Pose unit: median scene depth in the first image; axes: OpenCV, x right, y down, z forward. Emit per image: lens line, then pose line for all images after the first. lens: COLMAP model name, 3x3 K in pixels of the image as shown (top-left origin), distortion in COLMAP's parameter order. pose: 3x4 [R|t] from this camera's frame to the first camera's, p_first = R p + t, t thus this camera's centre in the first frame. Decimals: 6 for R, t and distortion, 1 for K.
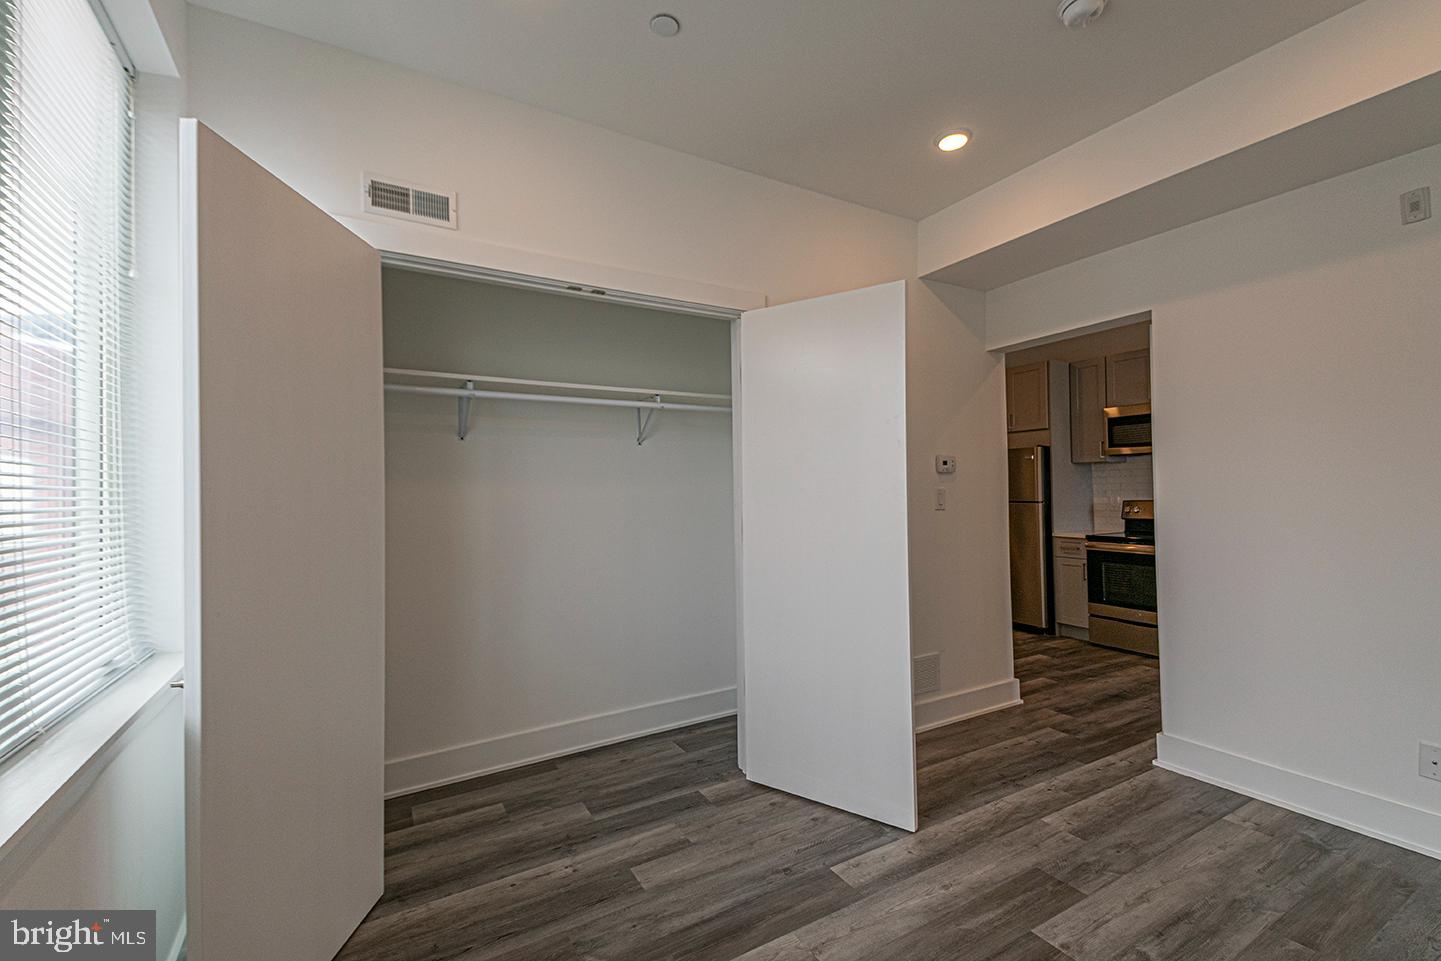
lens RADIAL K [[634.0, 0, 722.1], [0, 634.0, 458.1], [0, 0, 1]] dist [0.046193, -0.017308]
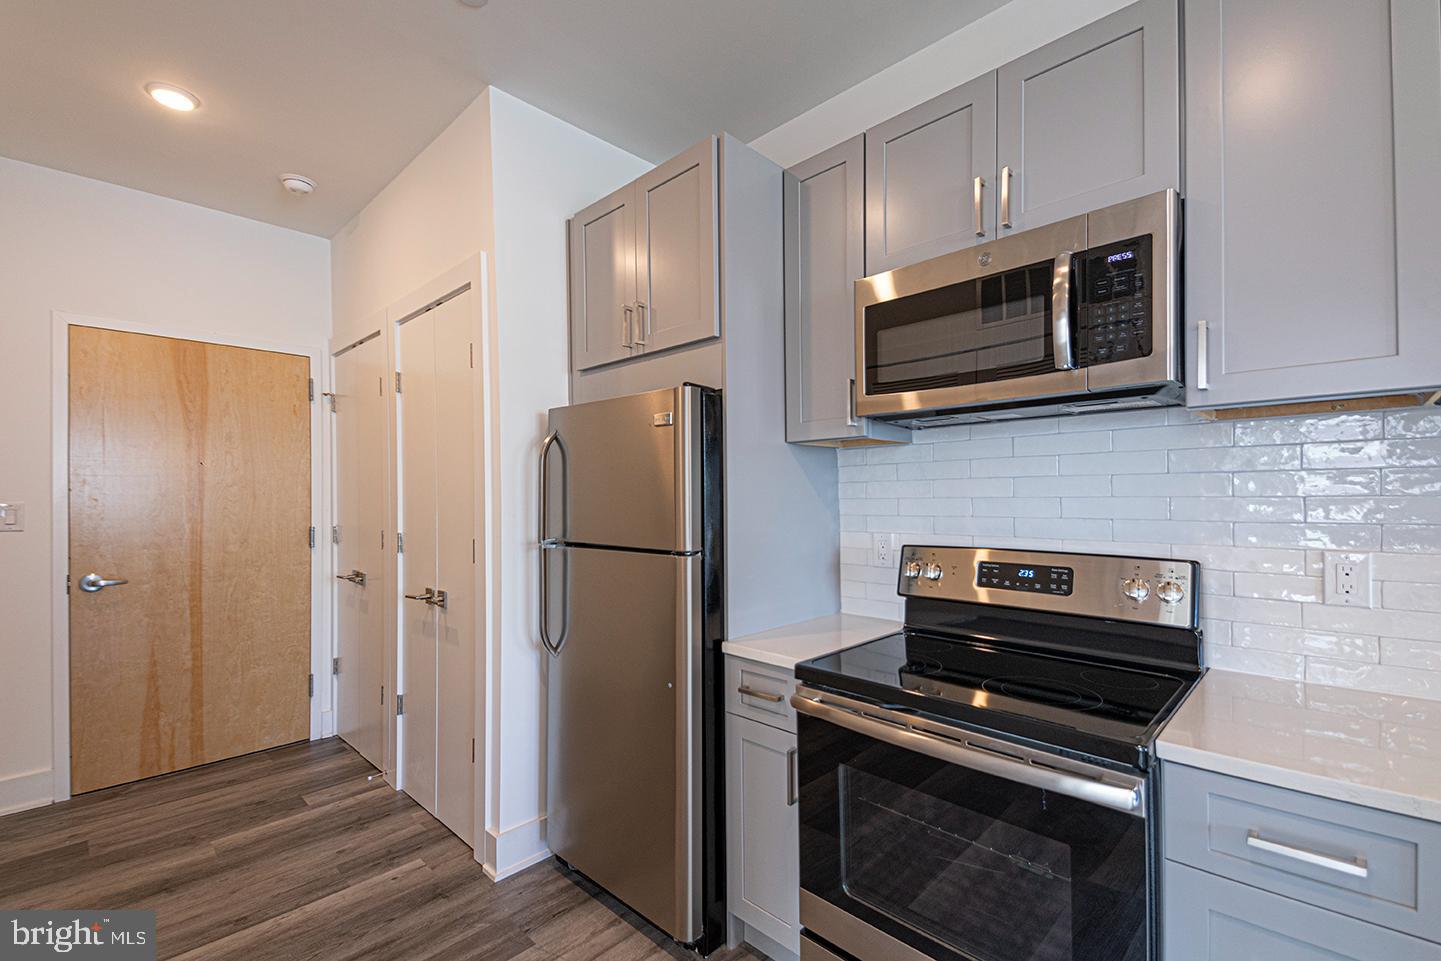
lens RADIAL K [[634.0, 0, 727.8], [0, 634.0, 476.4], [0, 0, 1]] dist [0.046193, -0.017308]
pose [[0.964754, 0.012359, 0.262865, 0.690662], [-0.014759, 0.999865, 0.007158, 0.040975], [-0.262741, -0.010785, 0.964806, 1.083595]]
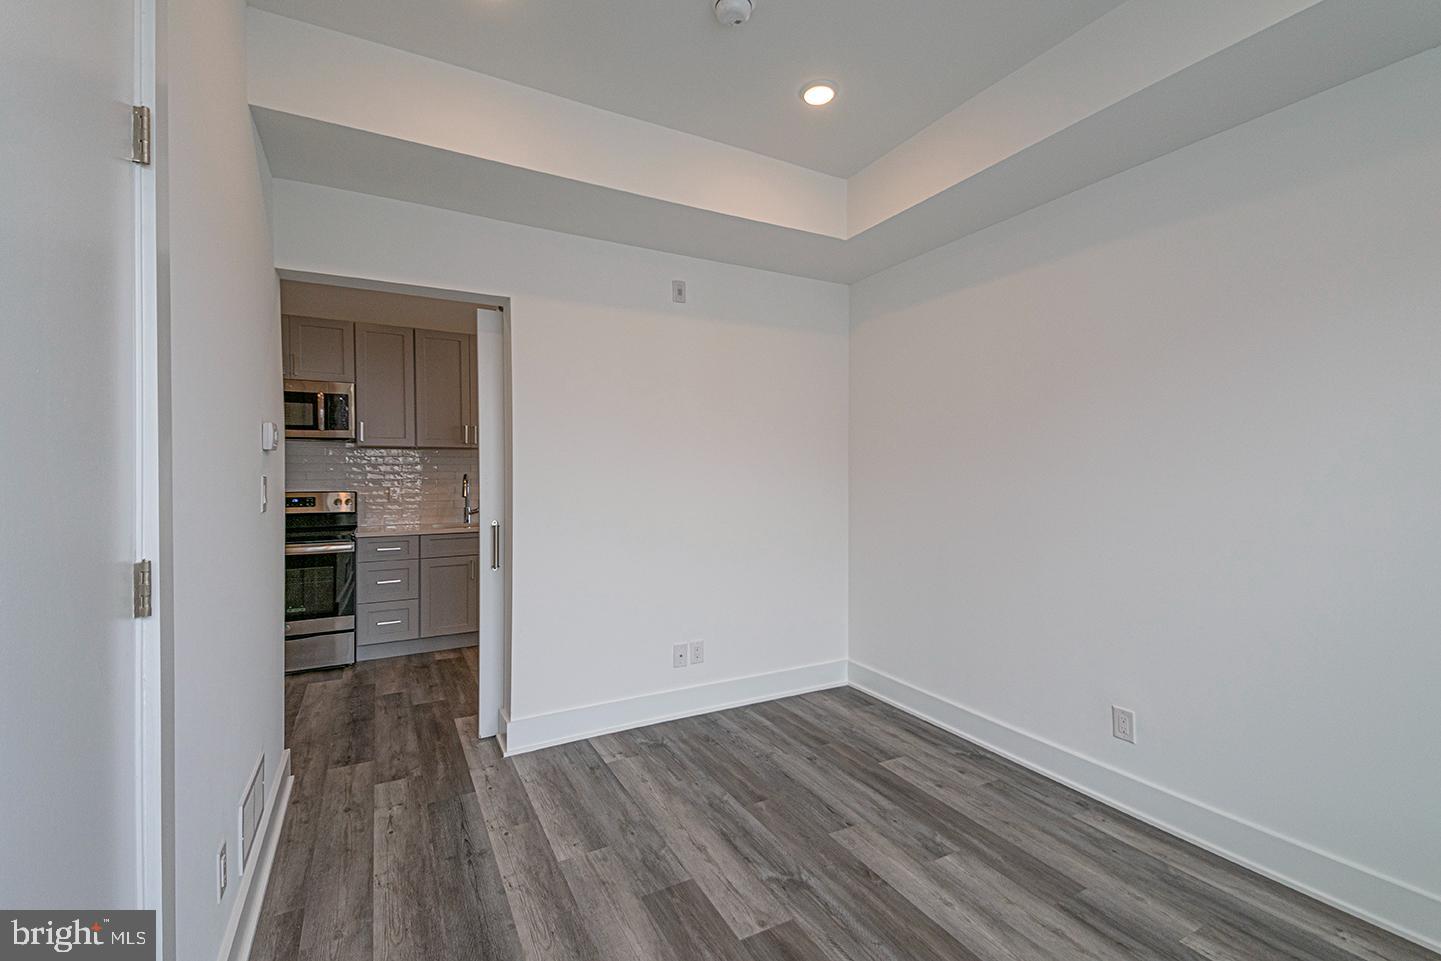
lens RADIAL K [[634.0, 0, 738.0], [0, 634.0, 488.8], [0, 0, 1]] dist [0.046193, -0.017308]
pose [[0.028201, -0.016782, 0.999461, -0.251258], [-0.041431, 0.998980, 0.017943, 0.031294], [-0.998743, -0.041915, 0.027476, 0.560513]]
